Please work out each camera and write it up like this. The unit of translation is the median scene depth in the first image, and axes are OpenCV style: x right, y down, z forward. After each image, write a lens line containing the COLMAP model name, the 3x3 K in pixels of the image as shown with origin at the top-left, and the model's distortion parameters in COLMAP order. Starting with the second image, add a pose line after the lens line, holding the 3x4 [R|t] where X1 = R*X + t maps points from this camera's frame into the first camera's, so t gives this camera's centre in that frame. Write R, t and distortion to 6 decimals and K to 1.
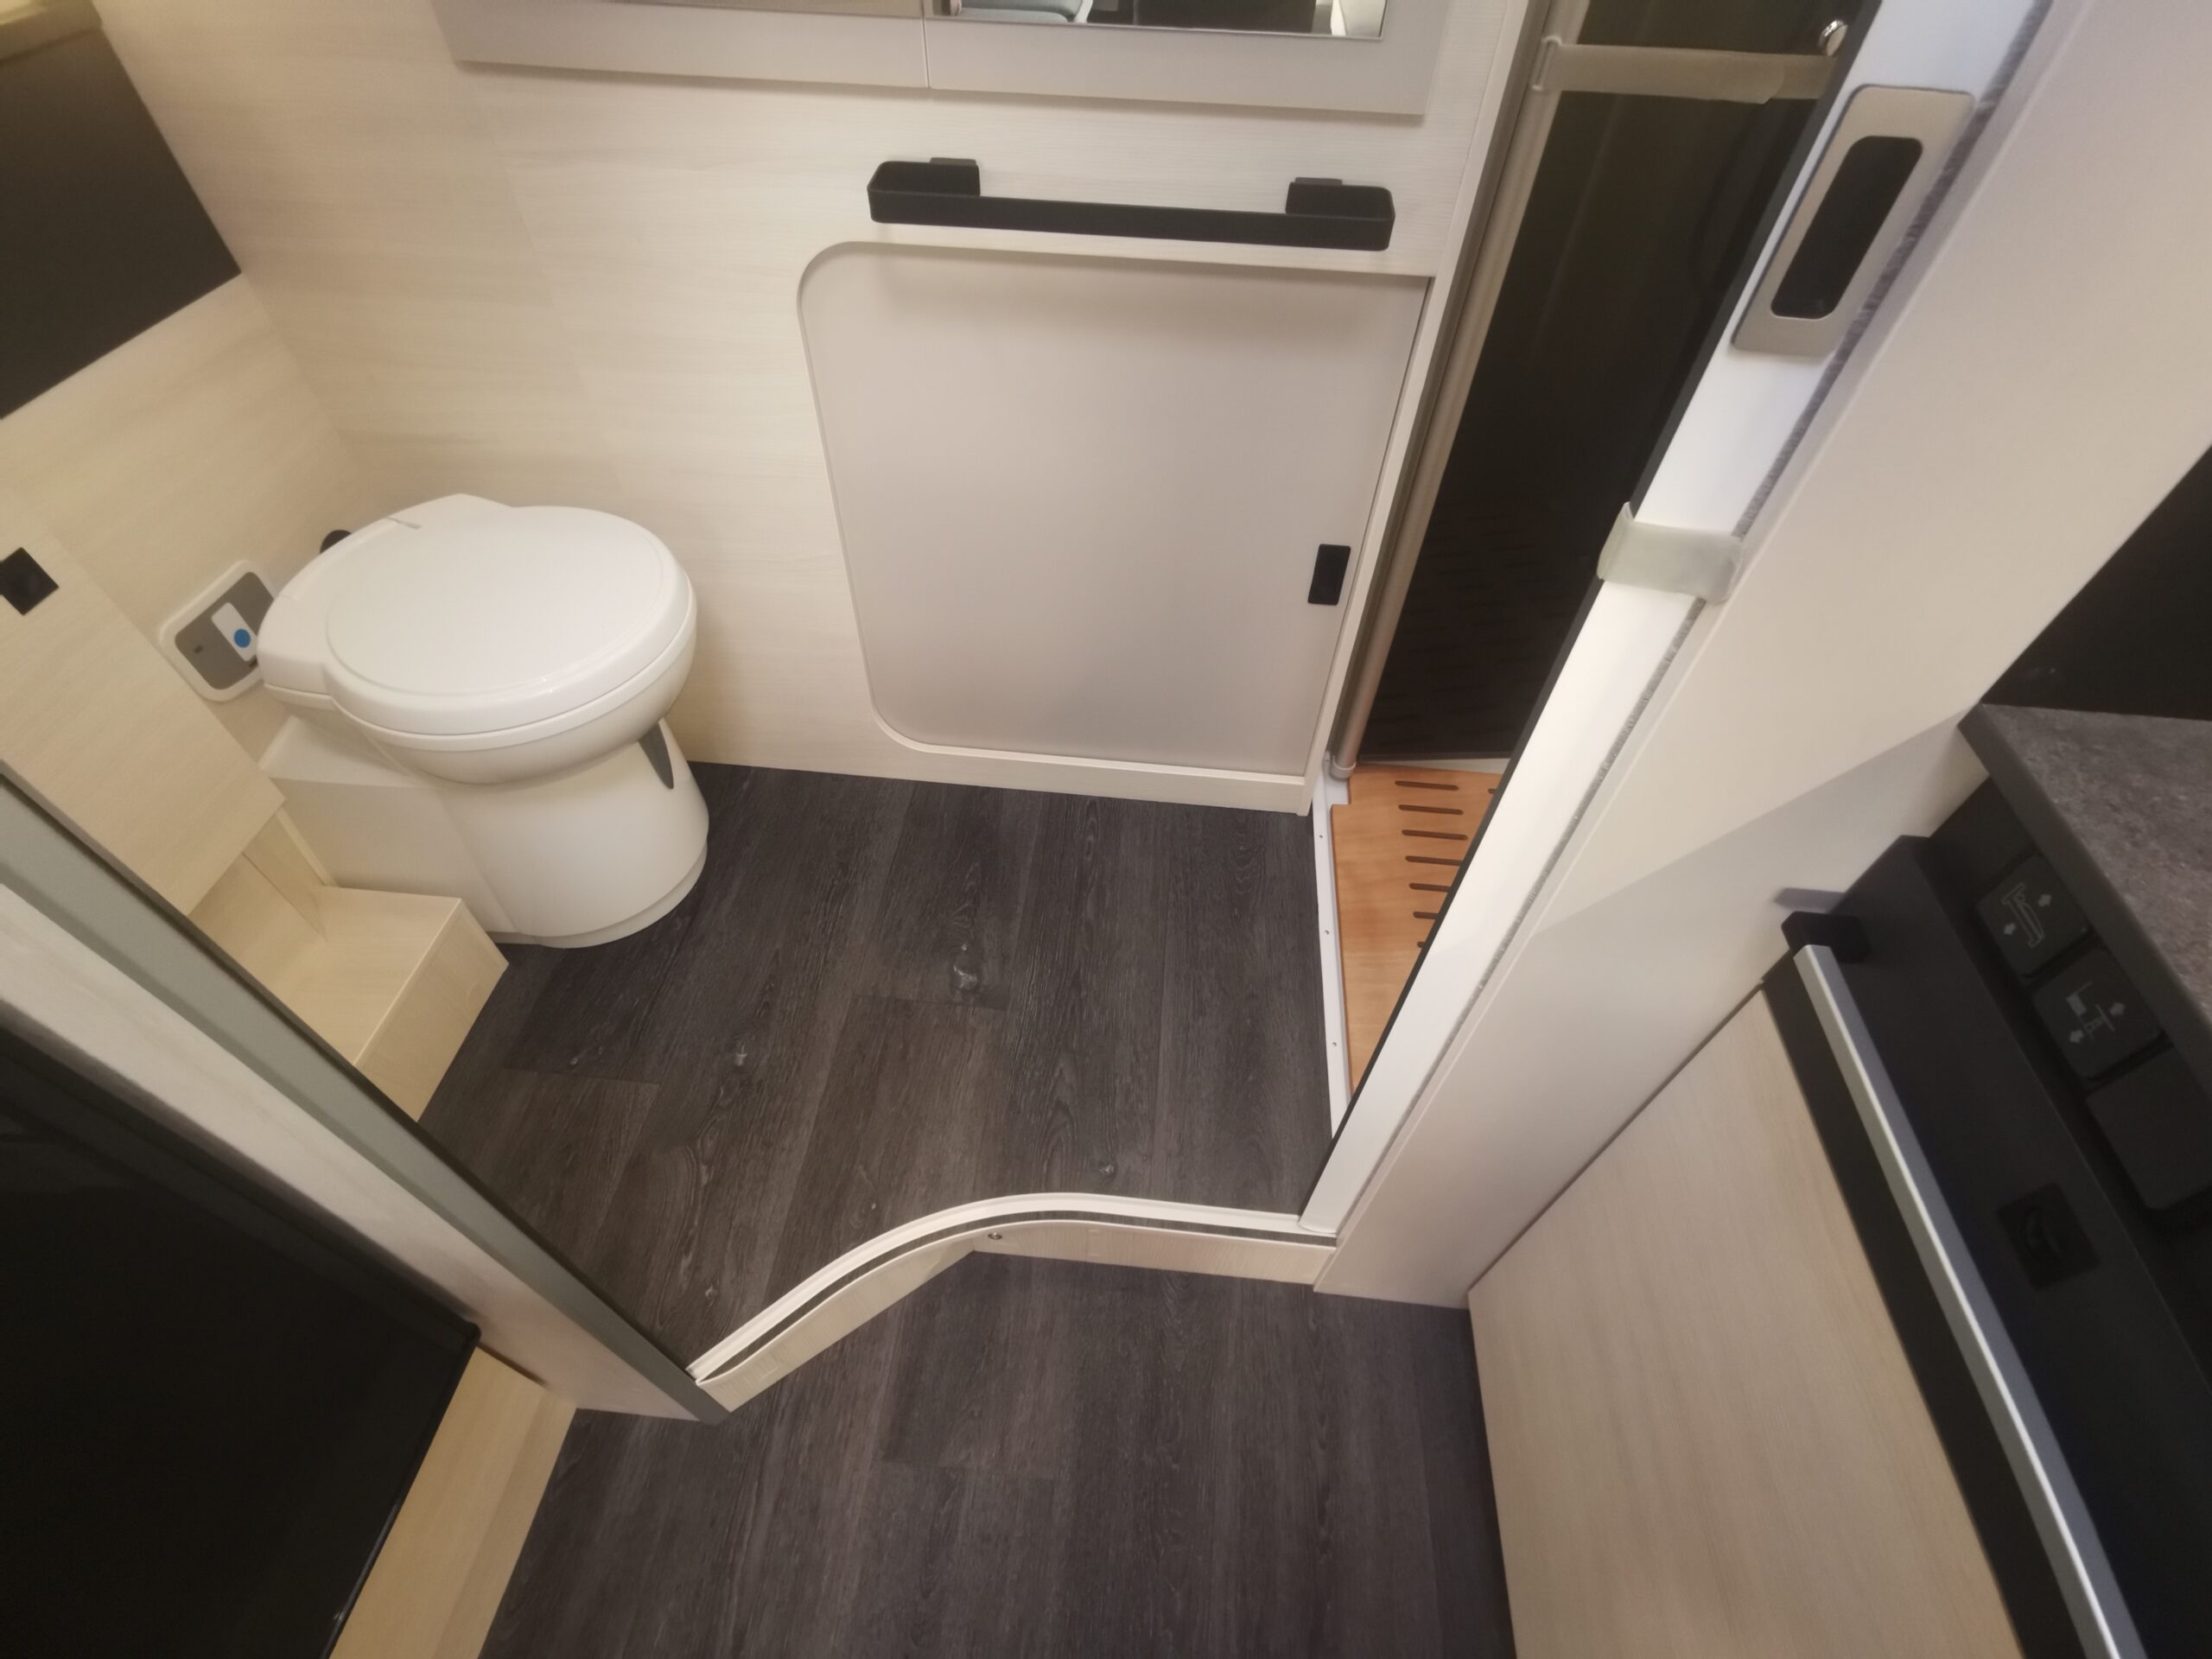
lens RADIAL K [[1008.4, 0, 1090.7], [0, 1008.4, 842.9], [0, 0, 1]] dist [0.000895, 0.000934]
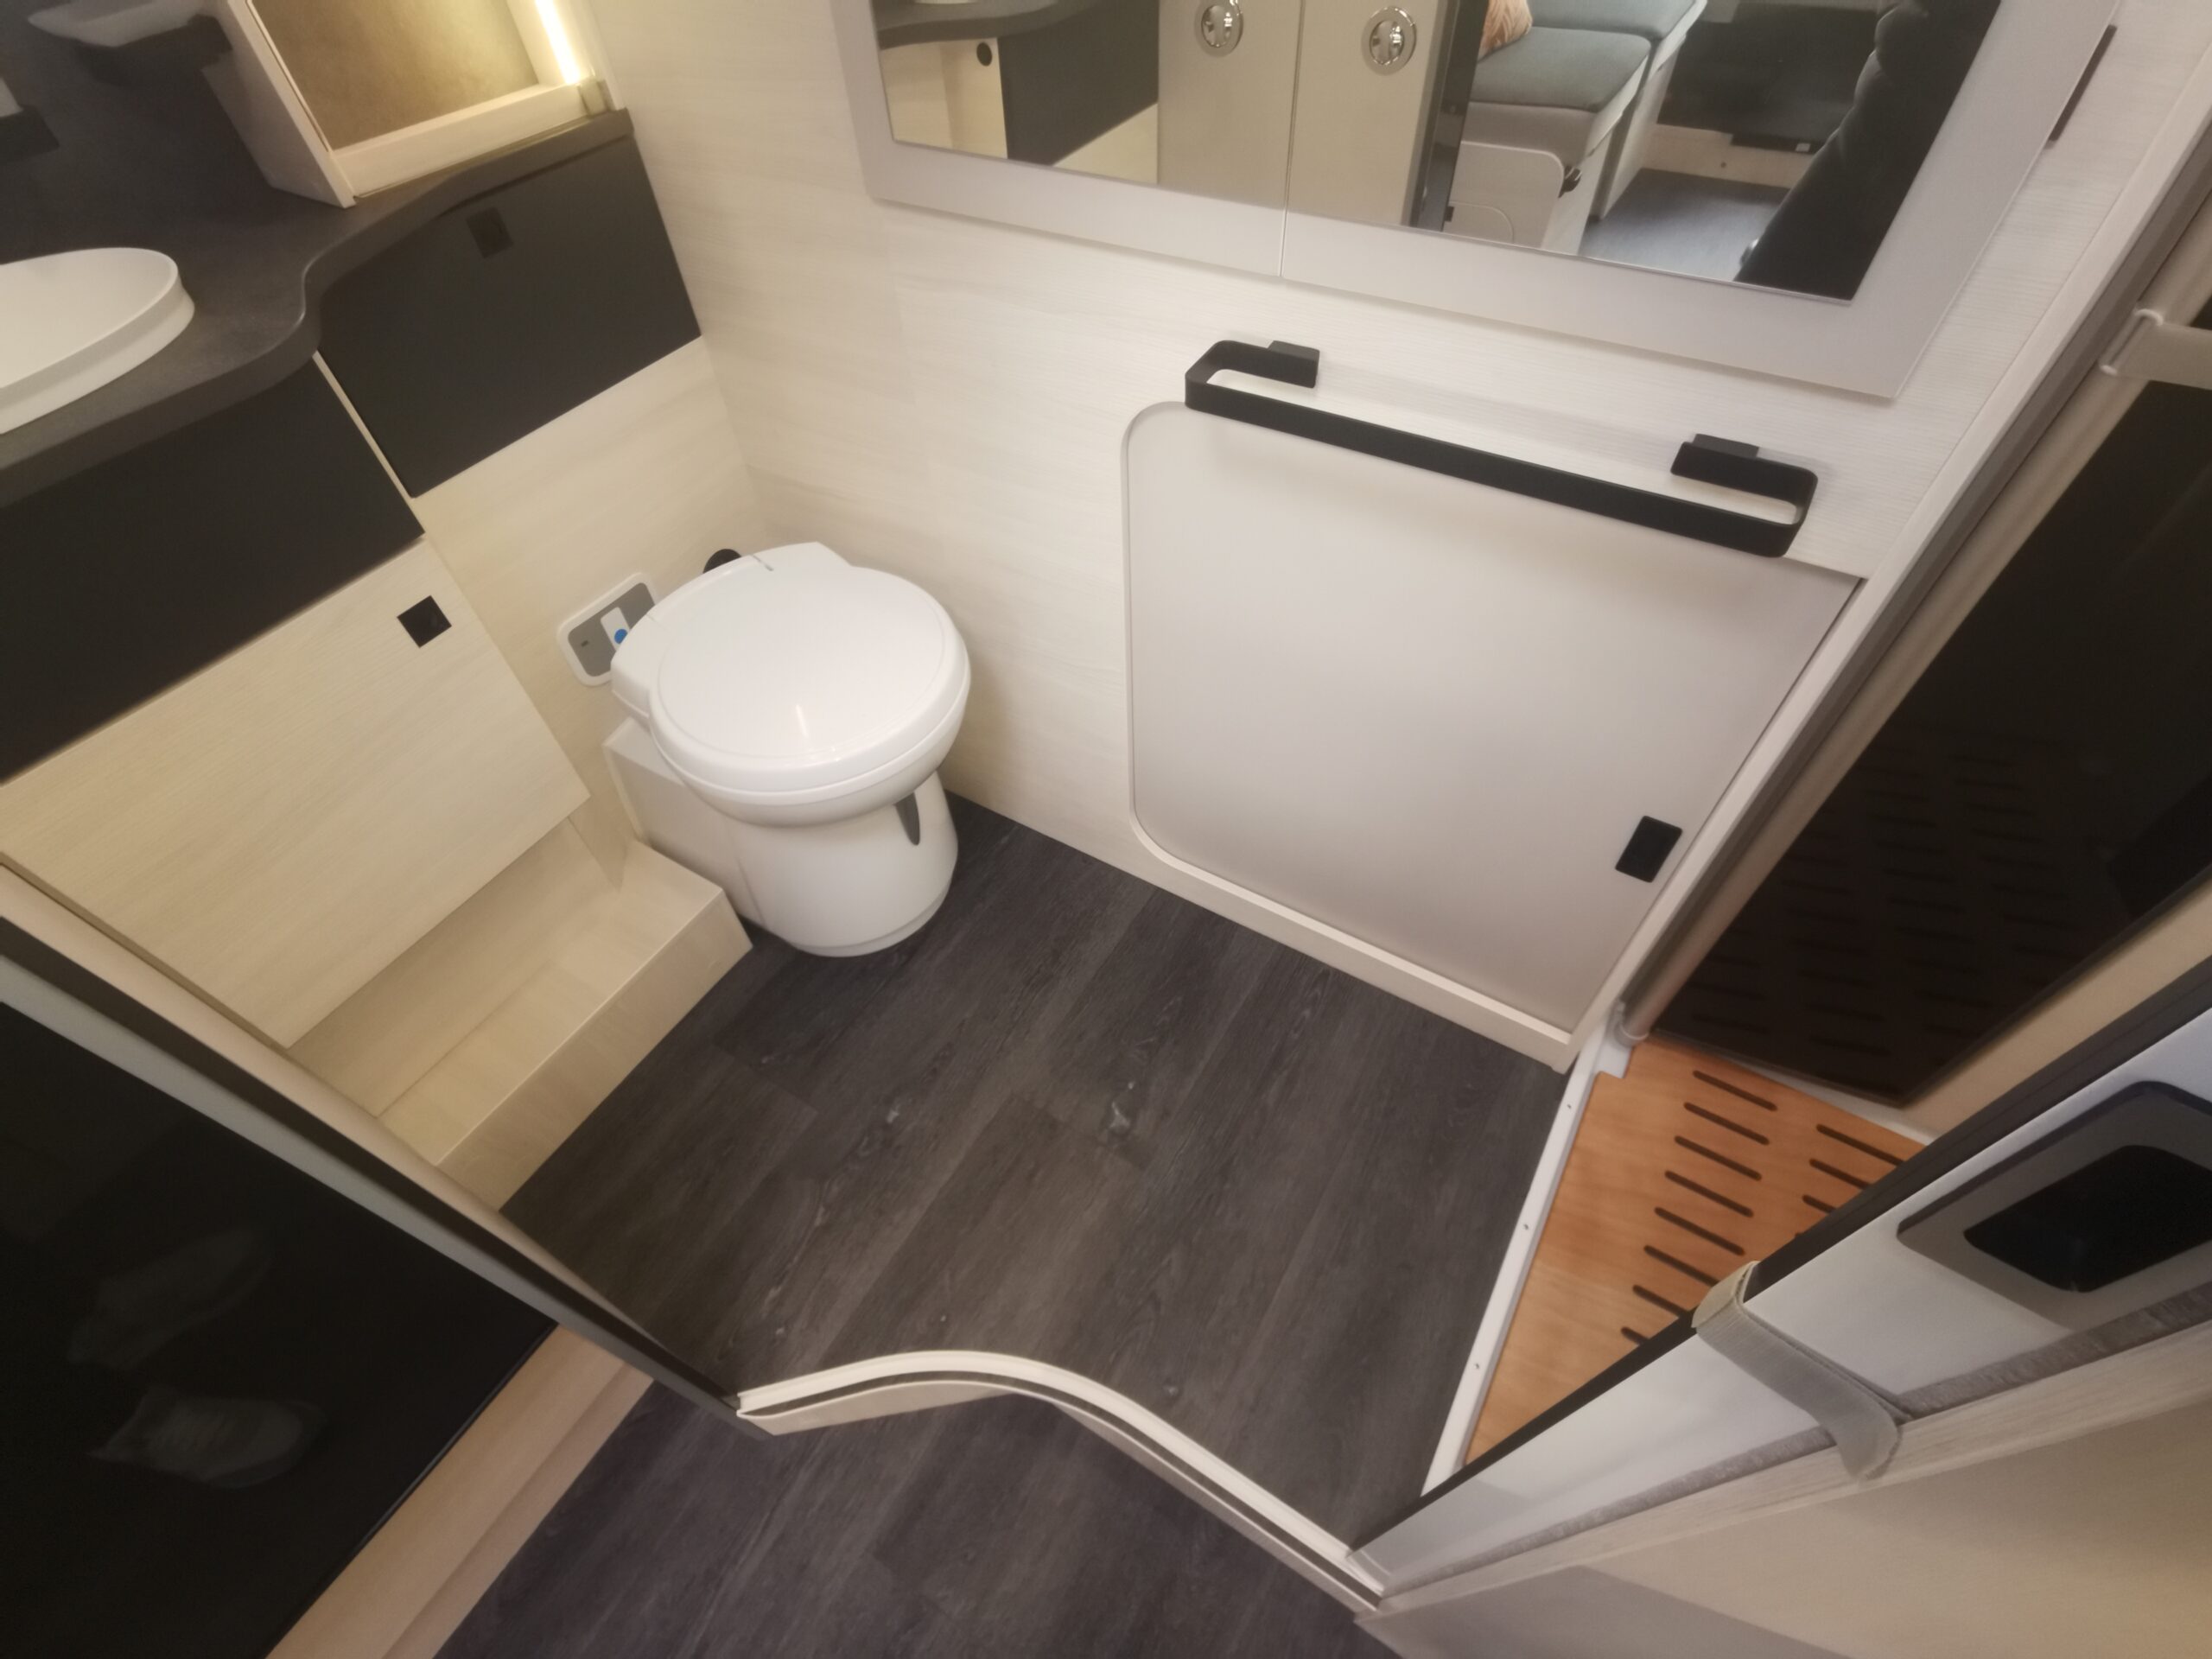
lens RADIAL K [[1016.8, 0, 1093.7], [0, 1016.8, 840.4], [0, 0, 1]] dist [-0.003409, 0.001133]
pose [[0.895725, 0.303768, -0.324656, 0.099783], [-0.297995, 0.952094, 0.068672, -0.200690], [0.329964, 0.035235, 0.943336, 0.065040]]
